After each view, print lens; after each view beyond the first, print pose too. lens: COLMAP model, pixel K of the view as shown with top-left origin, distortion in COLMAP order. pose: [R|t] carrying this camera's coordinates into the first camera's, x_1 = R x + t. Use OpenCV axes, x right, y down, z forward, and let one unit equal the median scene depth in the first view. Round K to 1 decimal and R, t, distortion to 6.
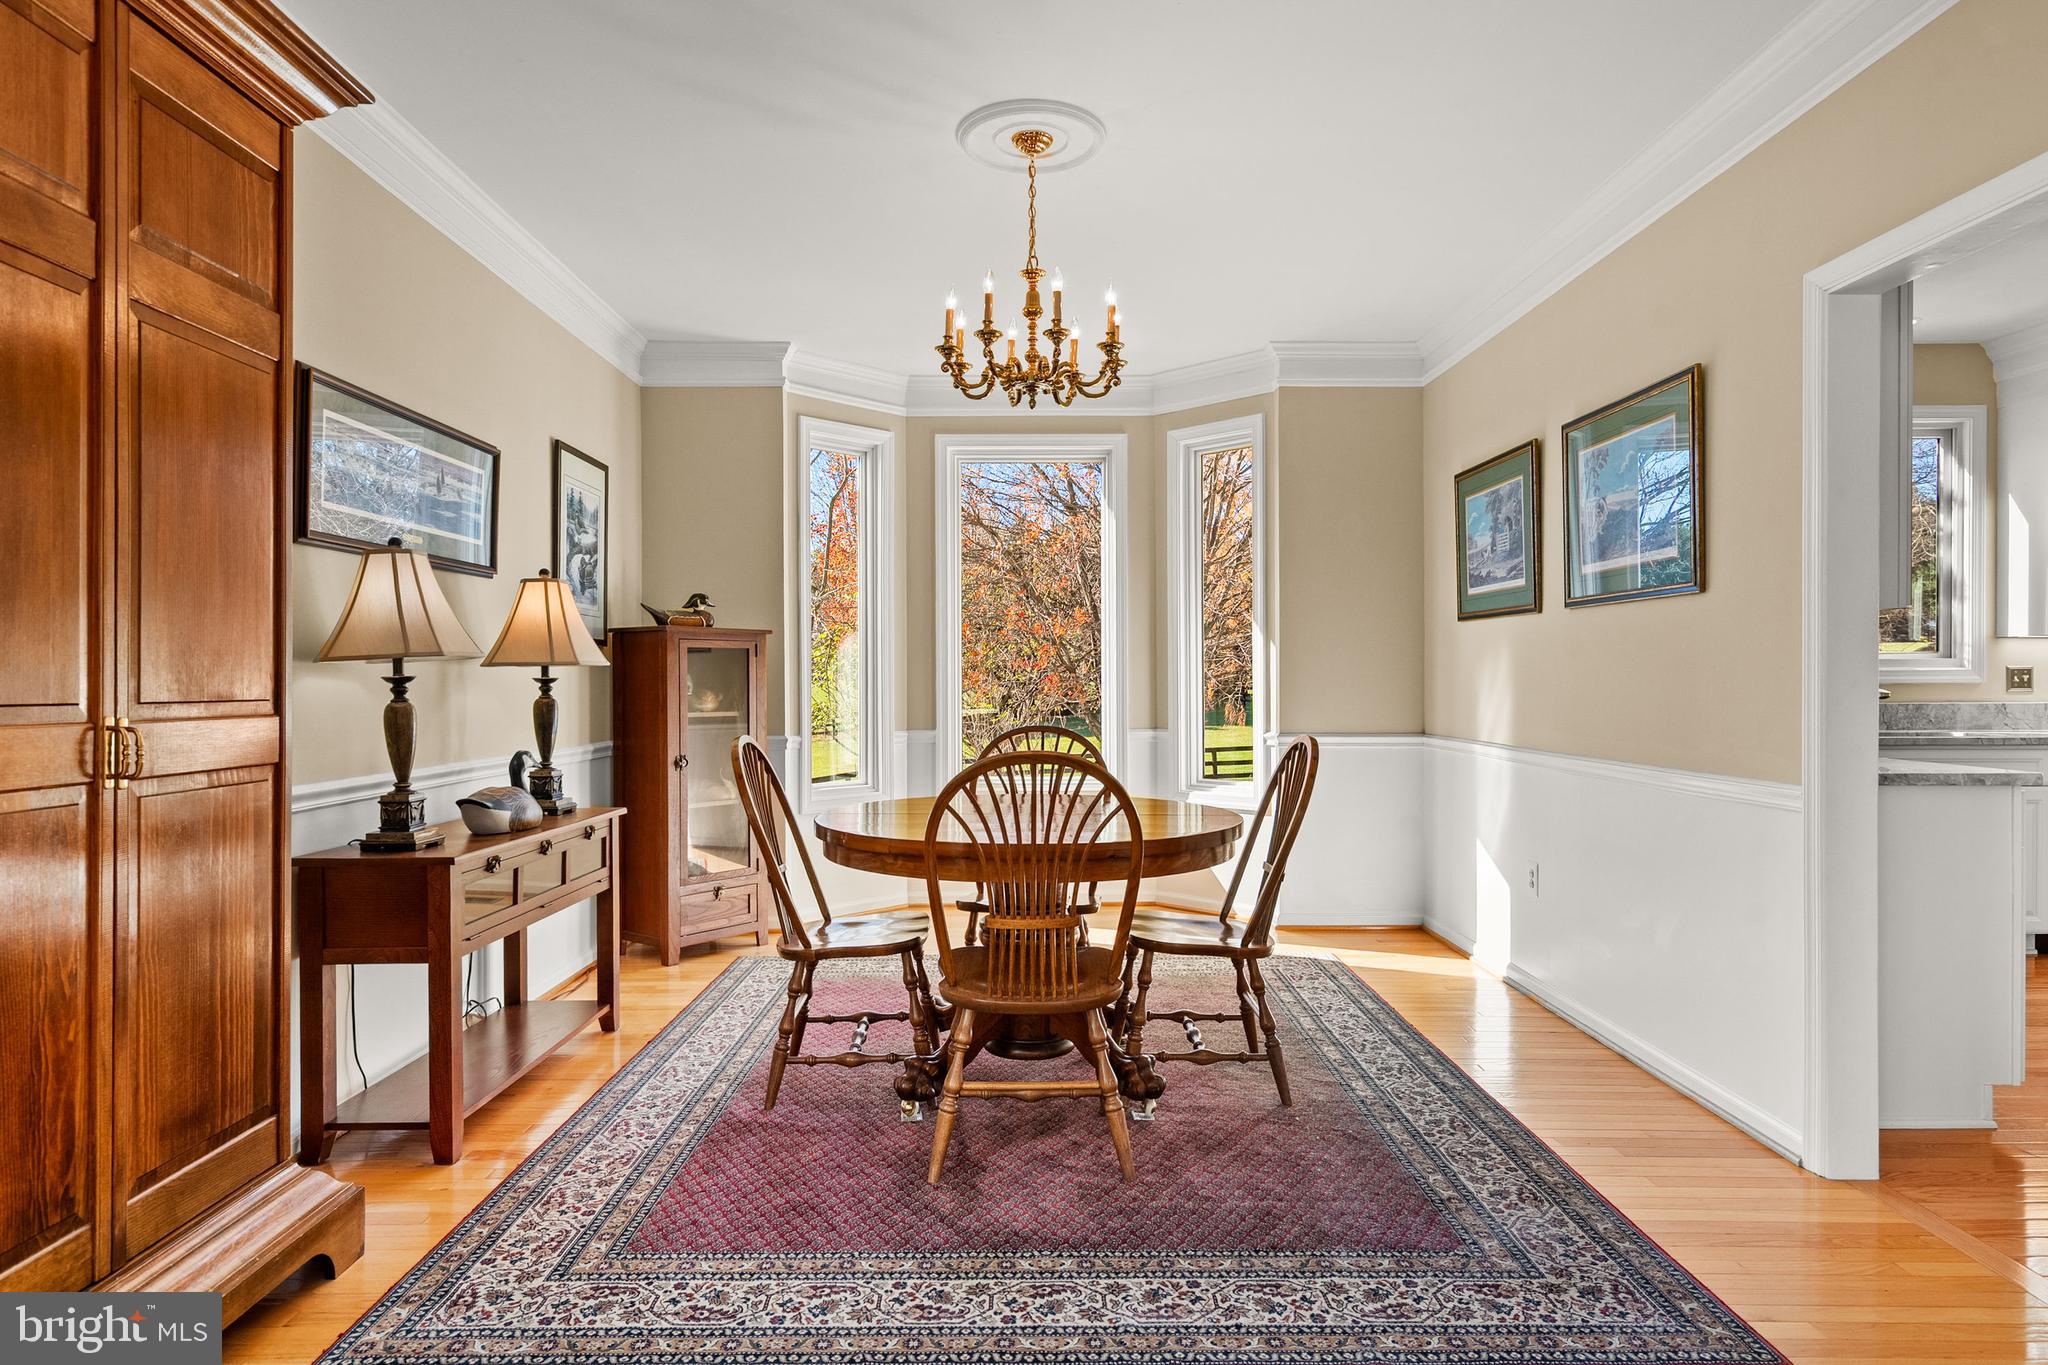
lens RADIAL K [[1181.7, 0, 1024.0], [0, 1181.7, 682.5], [0, 0, 1]] dist [0.006783, 0.000918]
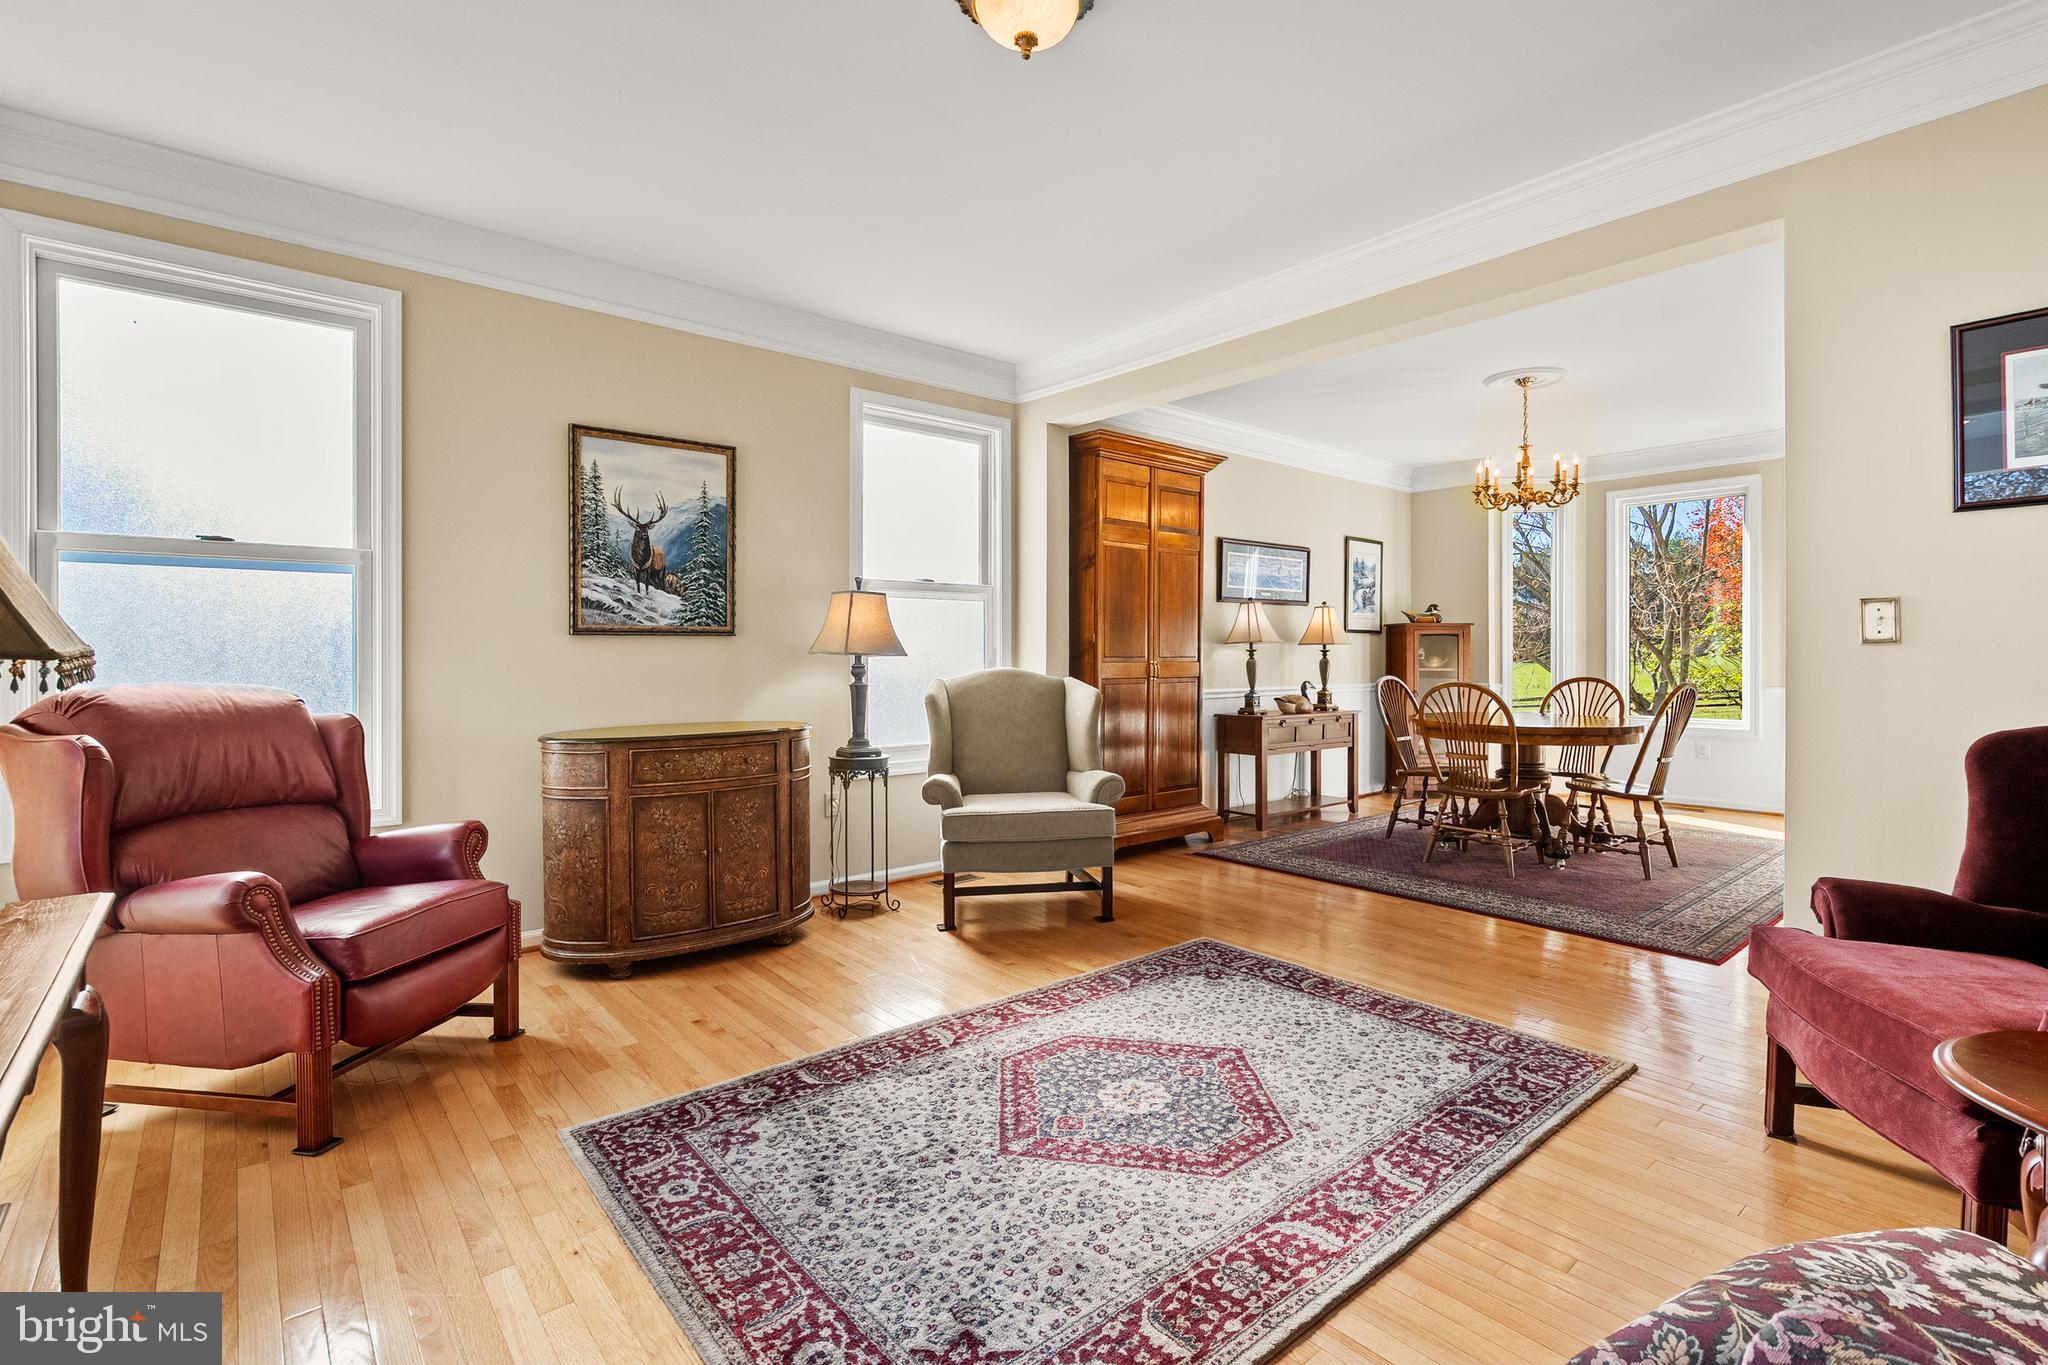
lens RADIAL K [[945.7, 0, 1033.3], [0, 945.7, 647.9], [0, 0, 1]] dist [-0.003591, 0.001048]
pose [[0.643529, -0.001288, -0.765421, 0.716754], [-0.002548, 0.999989, -0.003825, 0.000734], [0.765418, 0.004412, 0.643519, -0.678970]]
